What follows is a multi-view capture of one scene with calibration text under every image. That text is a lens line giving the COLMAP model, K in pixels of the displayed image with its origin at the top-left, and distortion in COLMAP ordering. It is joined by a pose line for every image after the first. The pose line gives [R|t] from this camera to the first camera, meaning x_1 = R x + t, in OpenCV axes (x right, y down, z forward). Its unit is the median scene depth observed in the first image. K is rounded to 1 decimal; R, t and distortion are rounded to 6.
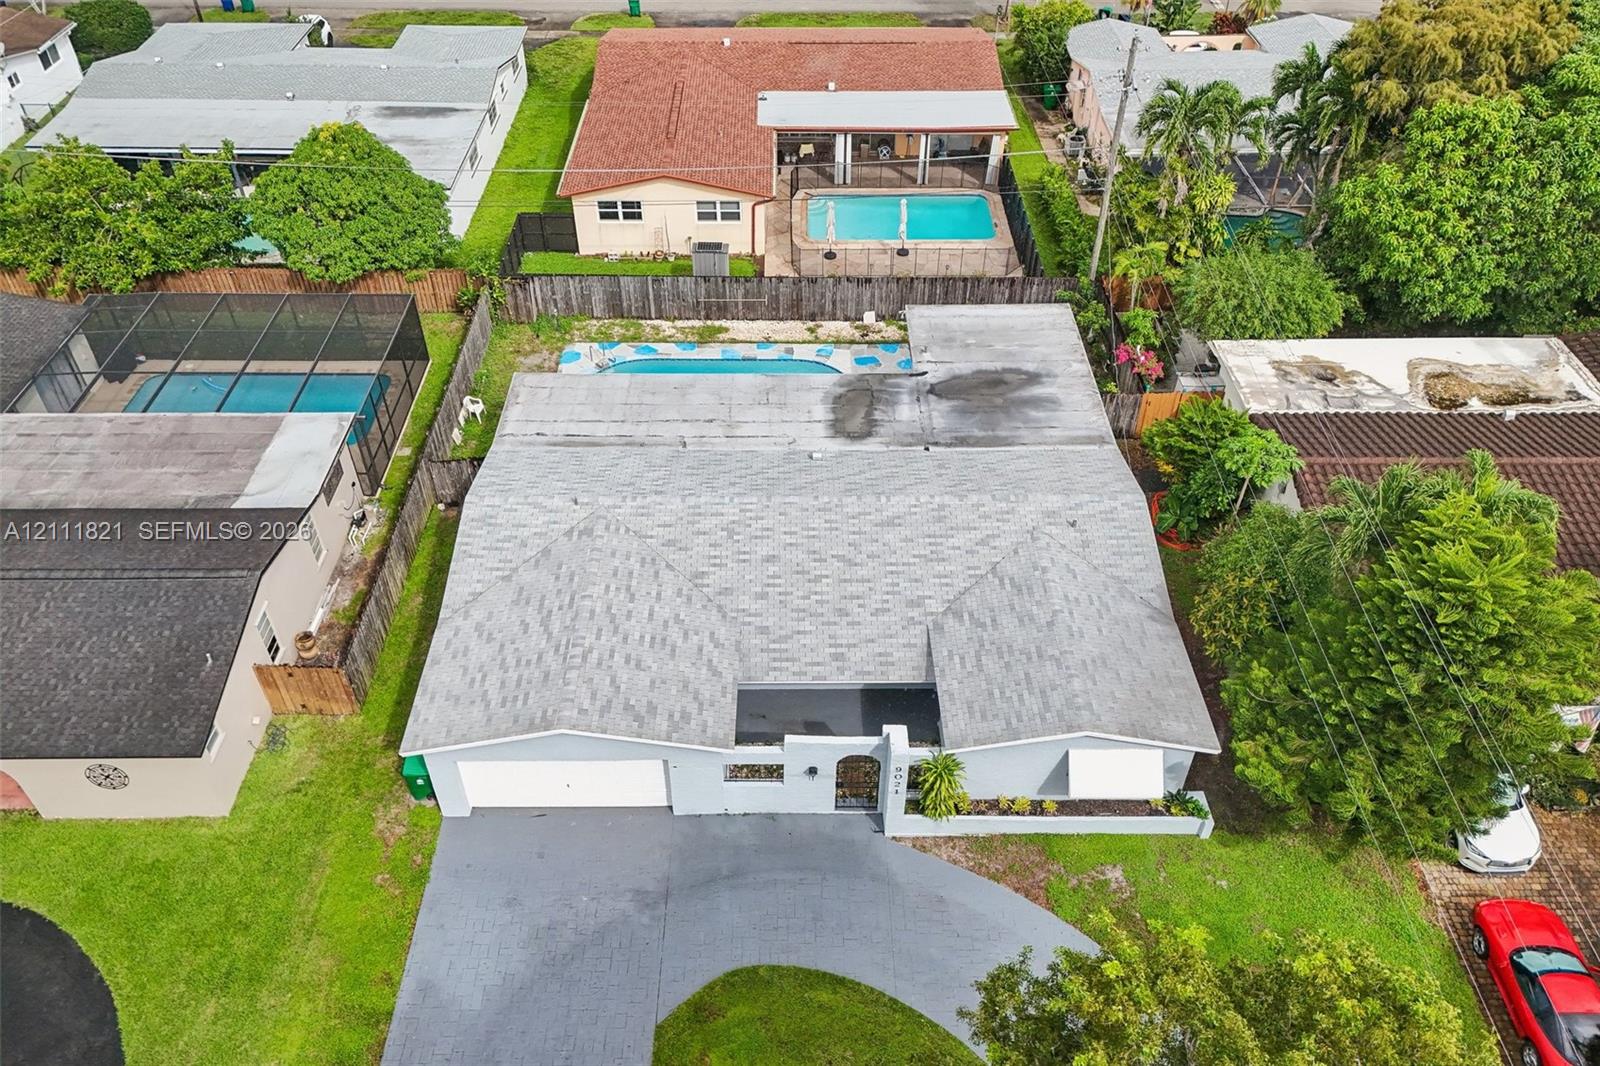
lens RADIAL K [[1170.8, 0, 800.0], [0, 1170.8, 533.0], [0, 0, 1]] dist [0.067332, -0.058705]
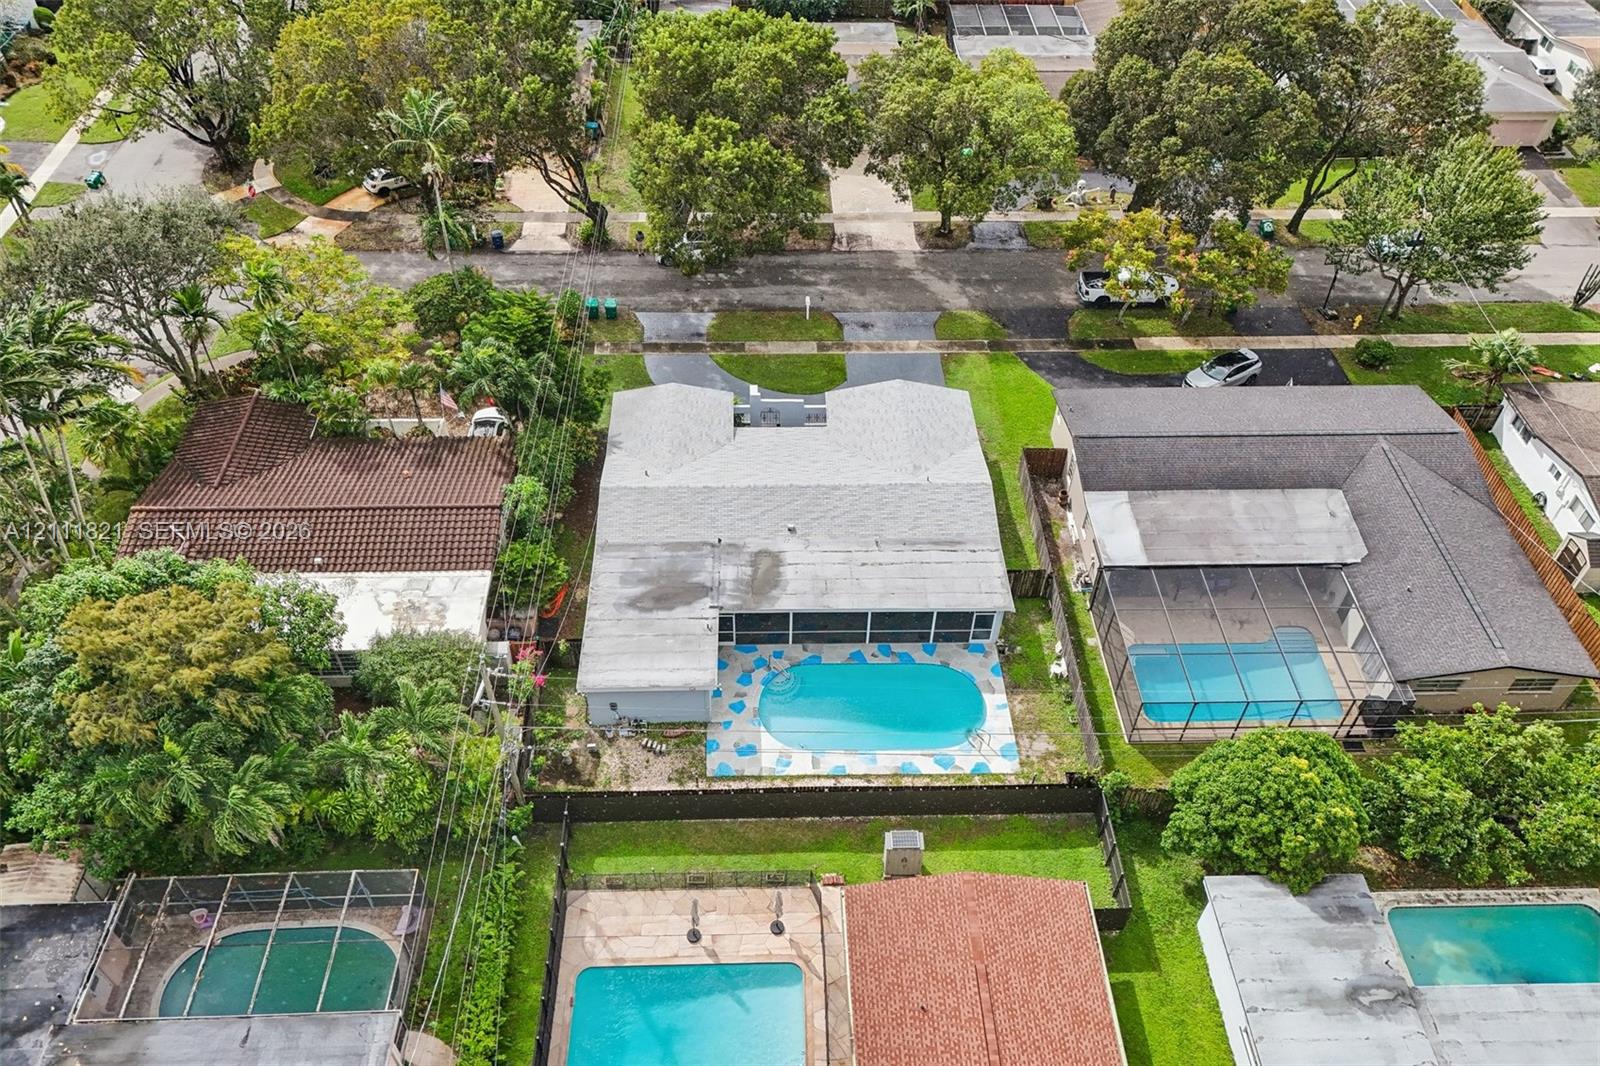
lens RADIAL K [[1170.8, 0, 800.0], [0, 1170.8, 533.0], [0, 0, 1]] dist [0.067332, -0.058705]
pose [[-0.999543, 0.002105, -0.030158, 0.038440], [-0.030007, 0.052196, 0.998186, -1.287257], [0.003675, 0.998635, -0.052109, 0.857363]]
